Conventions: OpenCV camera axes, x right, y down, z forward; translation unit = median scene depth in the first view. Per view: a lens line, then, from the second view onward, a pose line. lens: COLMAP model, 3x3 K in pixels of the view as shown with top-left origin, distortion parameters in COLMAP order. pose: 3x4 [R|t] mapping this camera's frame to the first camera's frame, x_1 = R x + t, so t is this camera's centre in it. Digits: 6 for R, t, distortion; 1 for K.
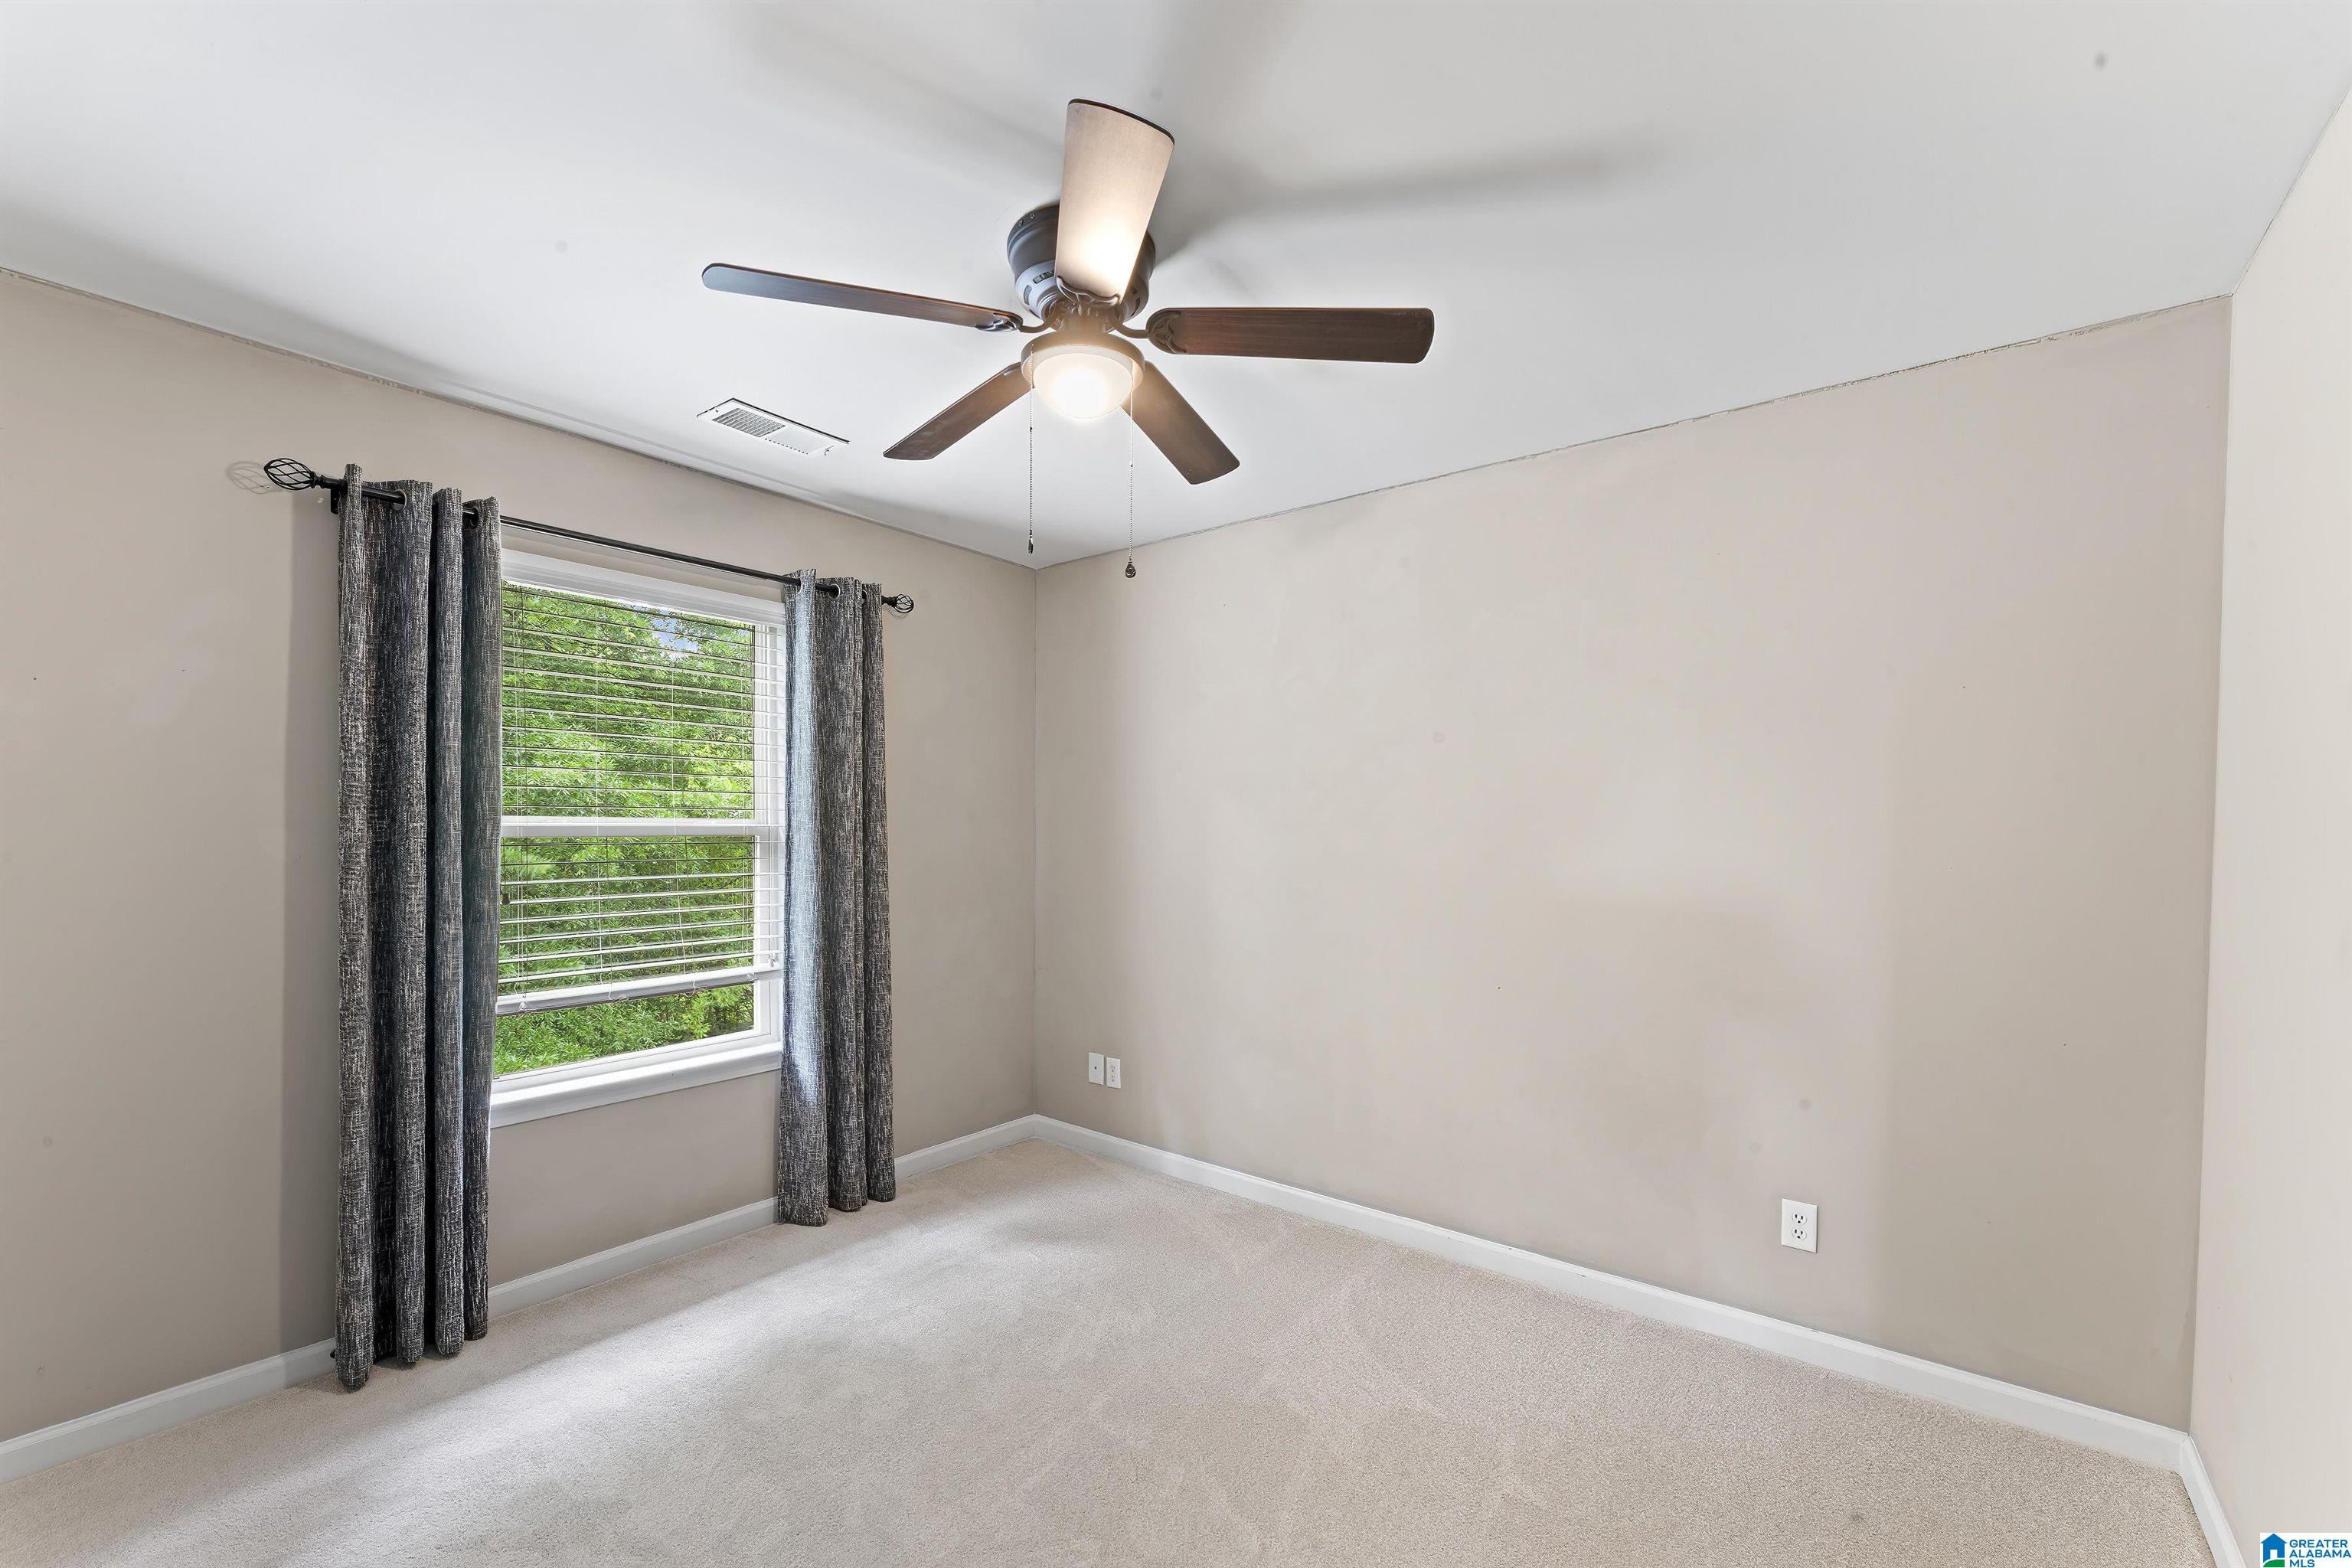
lens RADIAL K [[948.6, 0, 1175.7], [0, 948.6, 851.5], [0, 0, 1]] dist [-0.000159, -0.000016]
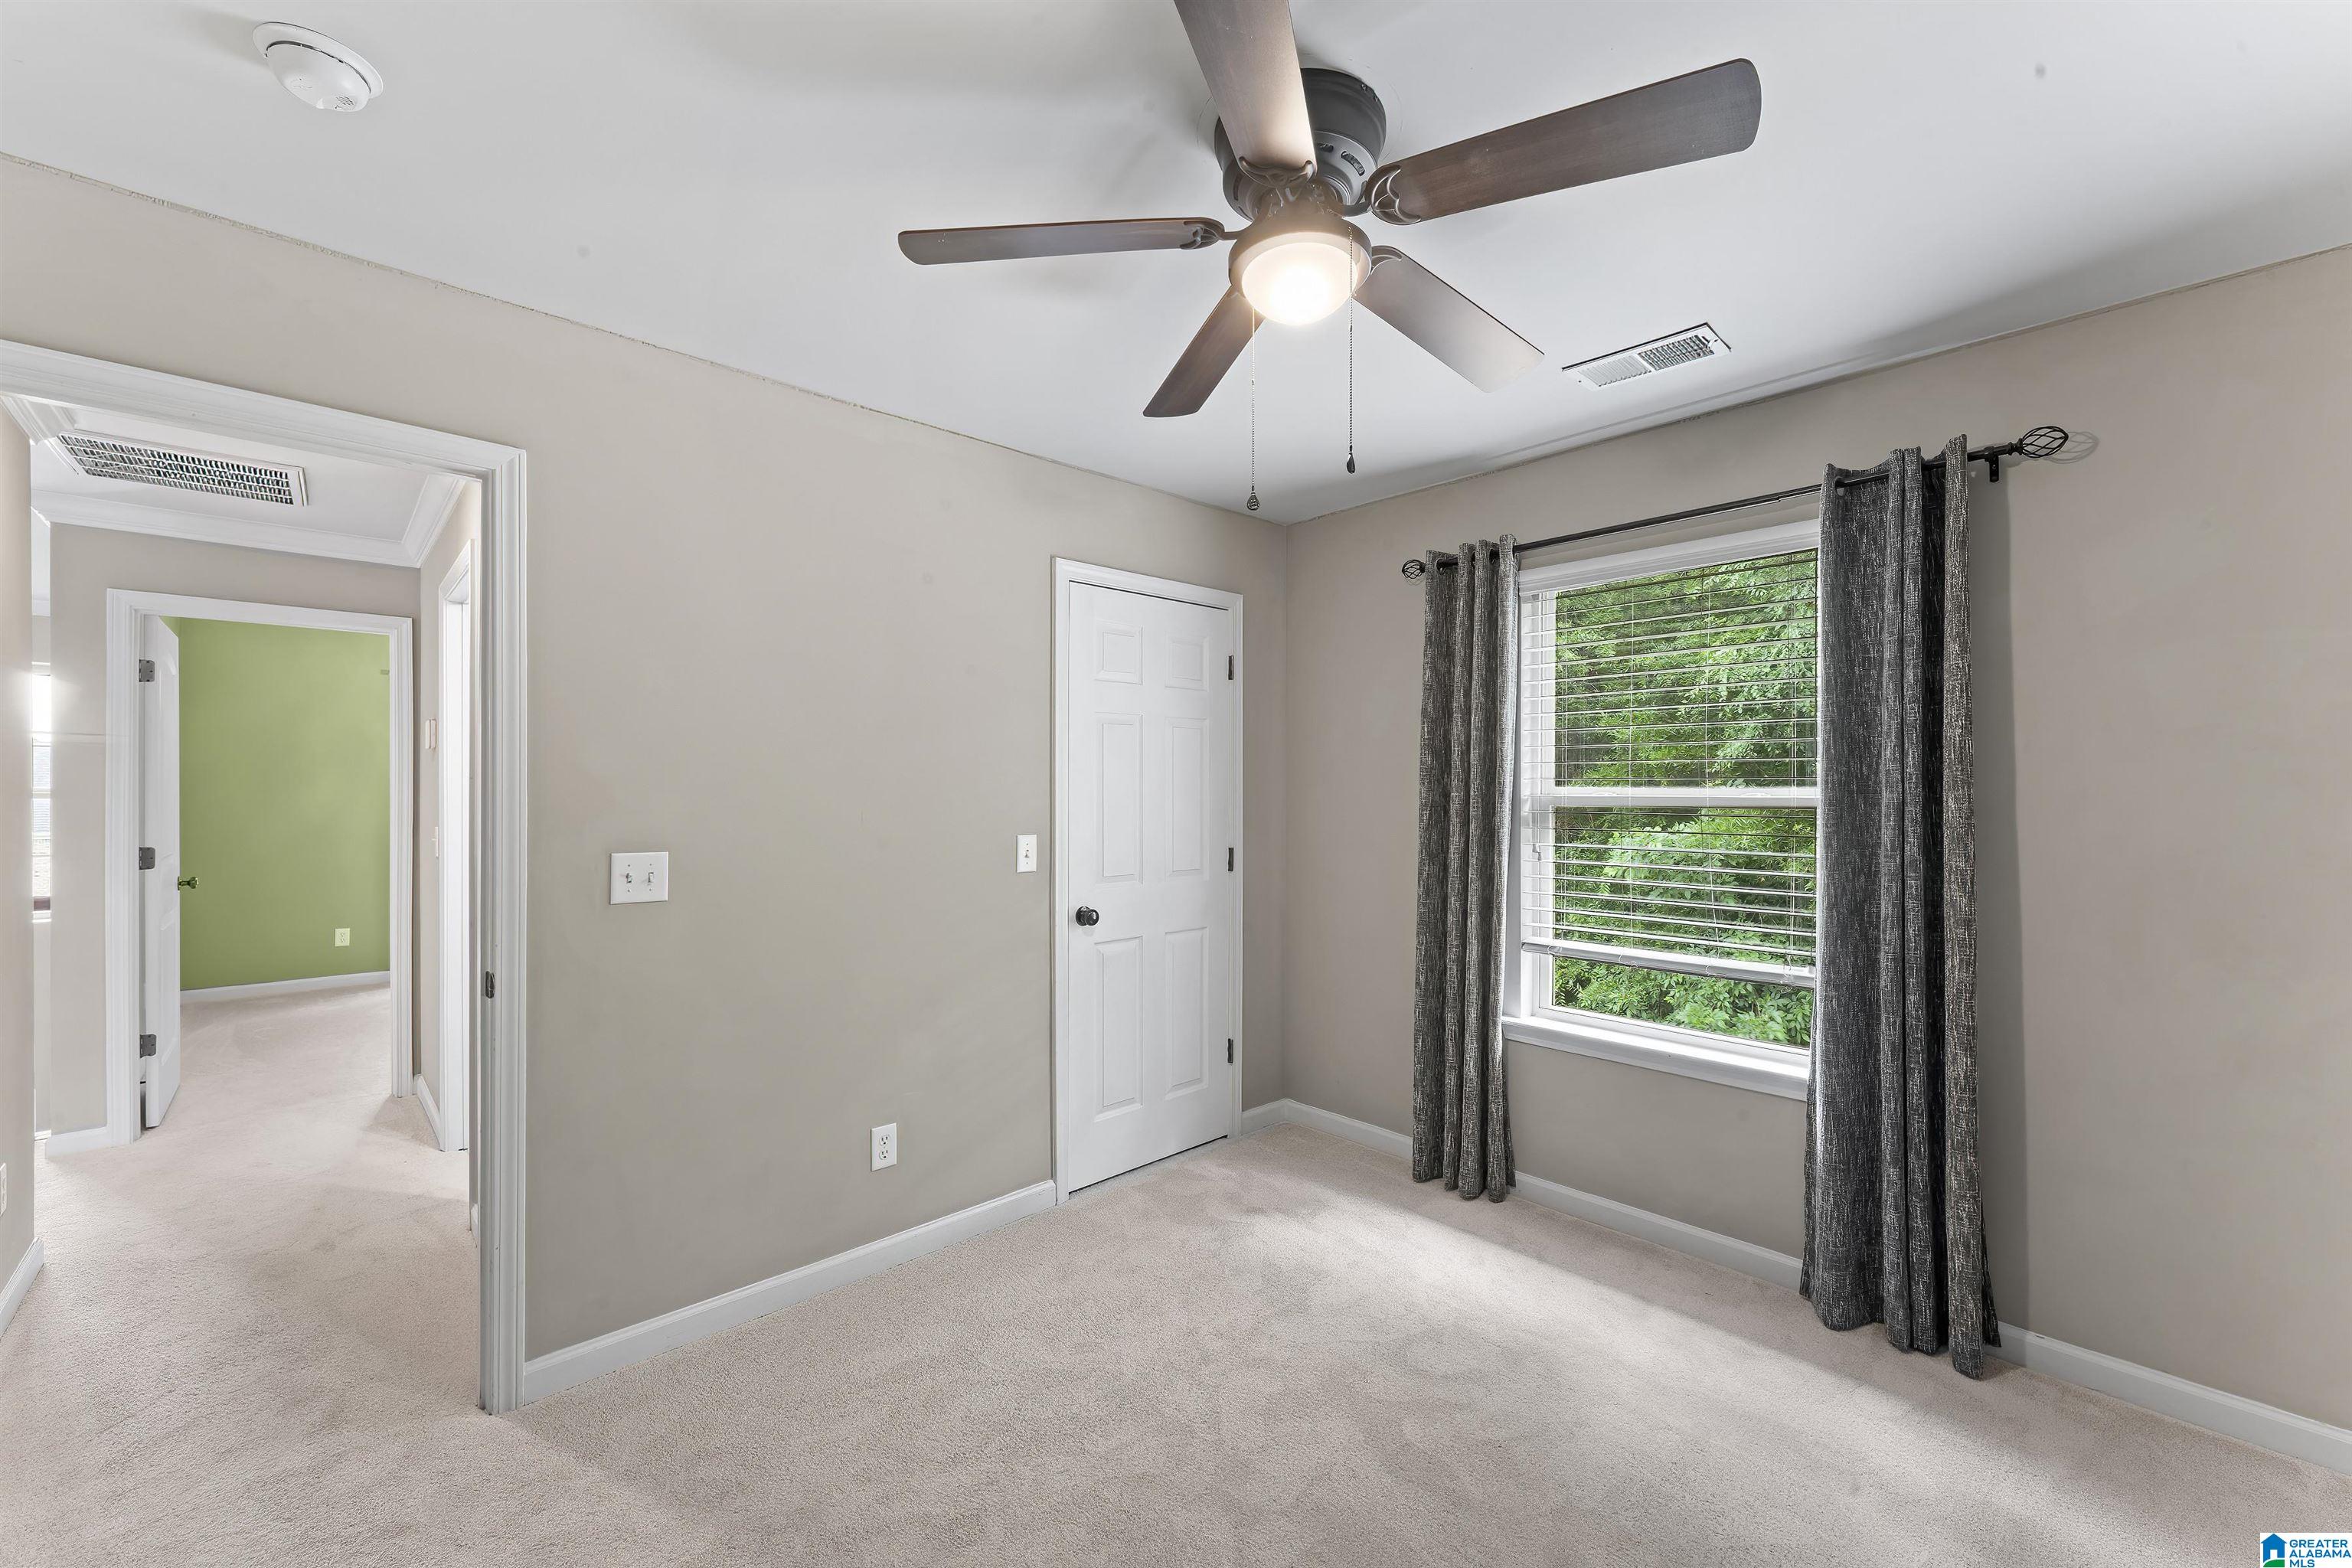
lens RADIAL K [[944.2, 0, 1176.2], [0, 944.2, 796.4], [0, 0, 1]] dist [-0.000445, -0.000134]
pose [[-0.144599, -0.003277, -0.989485, 0.507312], [-0.040278, 0.999185, 0.002577, -0.008988], [0.988670, 0.040227, -0.144613, 0.666708]]
